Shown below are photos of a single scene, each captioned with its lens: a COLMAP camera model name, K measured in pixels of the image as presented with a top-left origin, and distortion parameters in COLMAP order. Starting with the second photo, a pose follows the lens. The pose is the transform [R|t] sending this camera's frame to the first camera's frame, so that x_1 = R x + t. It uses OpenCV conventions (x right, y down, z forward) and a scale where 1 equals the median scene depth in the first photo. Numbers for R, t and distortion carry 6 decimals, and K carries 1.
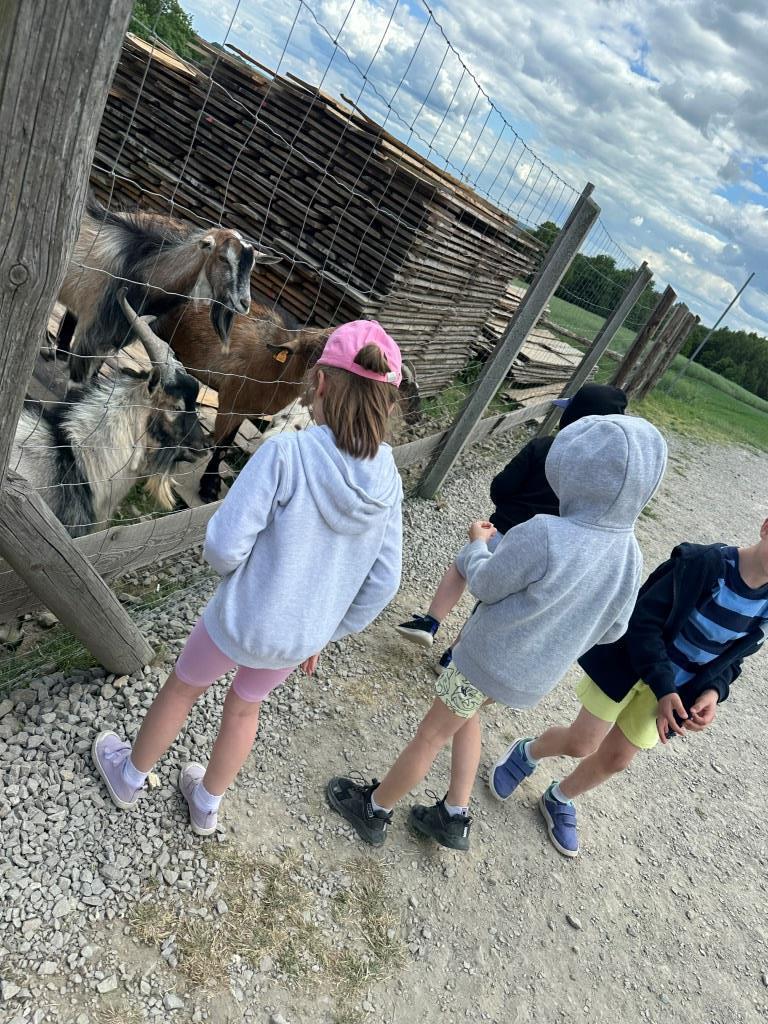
lens RADIAL K [[721.8, 0, 368.8], [0, 721.8, 505.1], [0, 0, 1]] dist [0.059266, -0.087628]
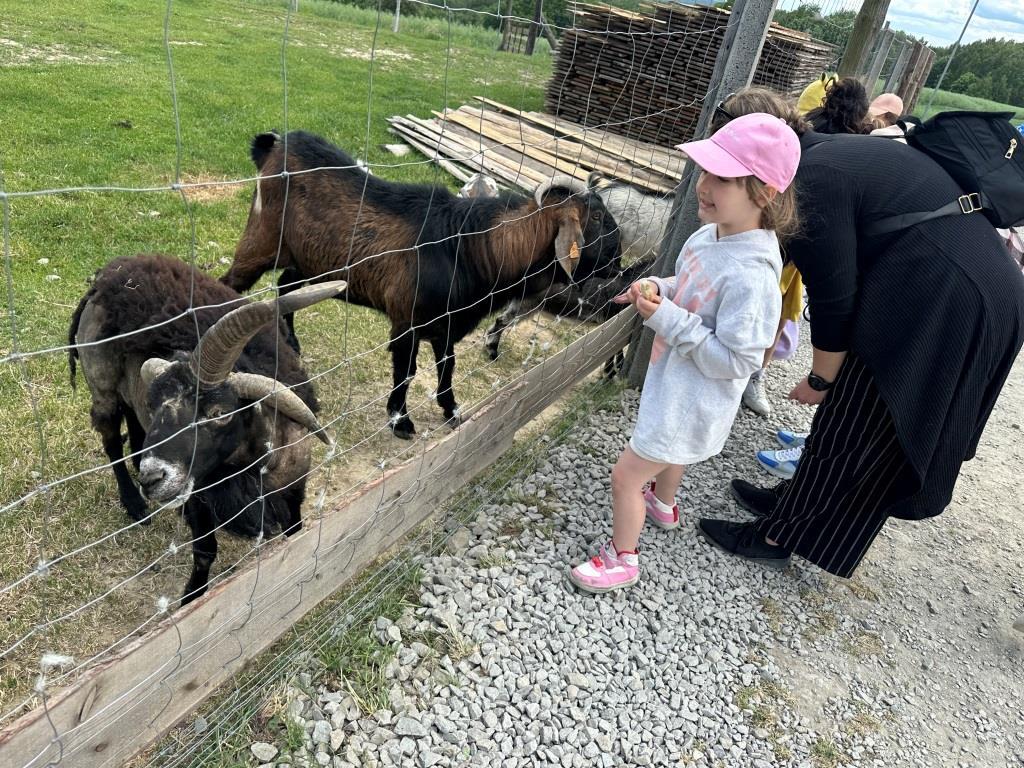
lens RADIAL K [[710.3, 0, 512.0], [0, 710.3, 384.0], [0, 0, 1]] dist [0.051968, -0.081120]
pose [[0.960238, -0.229469, -0.159020, -0.524720], [0.239766, 0.969611, 0.048657, 0.165718], [0.143023, -0.084850, 0.986076, -1.030894]]
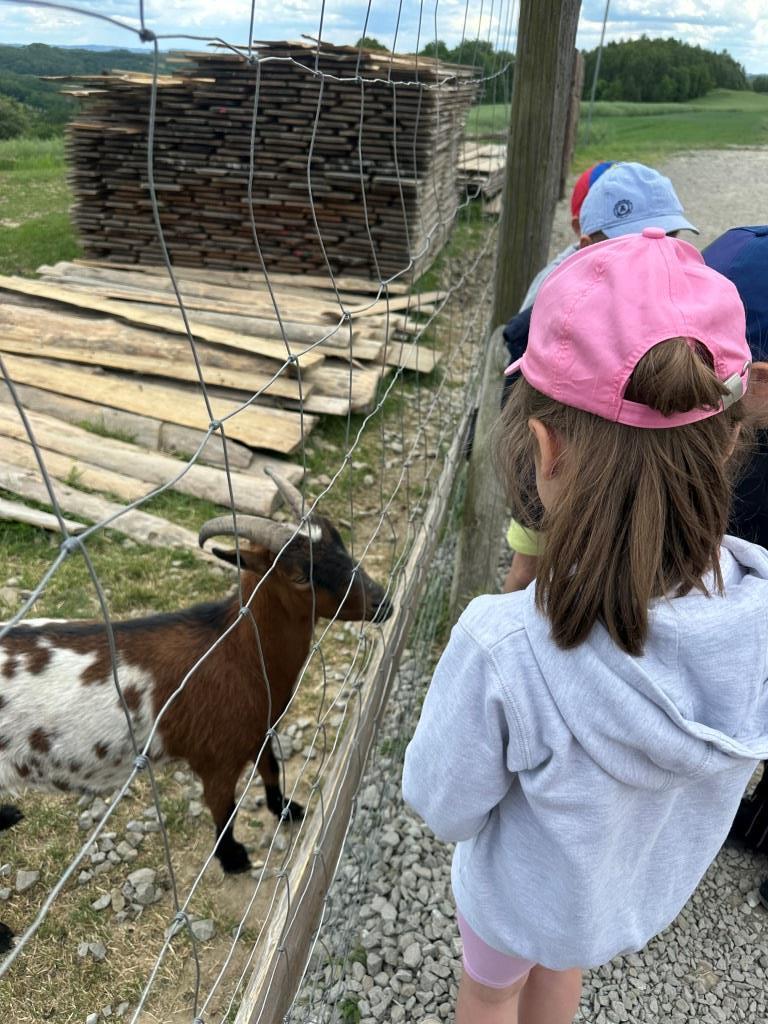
lens RADIAL K [[728.6, 0, 365.1], [0, 728.6, 513.1], [0, 0, 1]] dist [-0.006588, -0.008292]
pose [[0.874086, -0.484351, -0.037105, -0.295148], [0.484118, 0.862272, 0.148718, -0.021898], [-0.040037, -0.147955, 0.988183, -0.296429]]
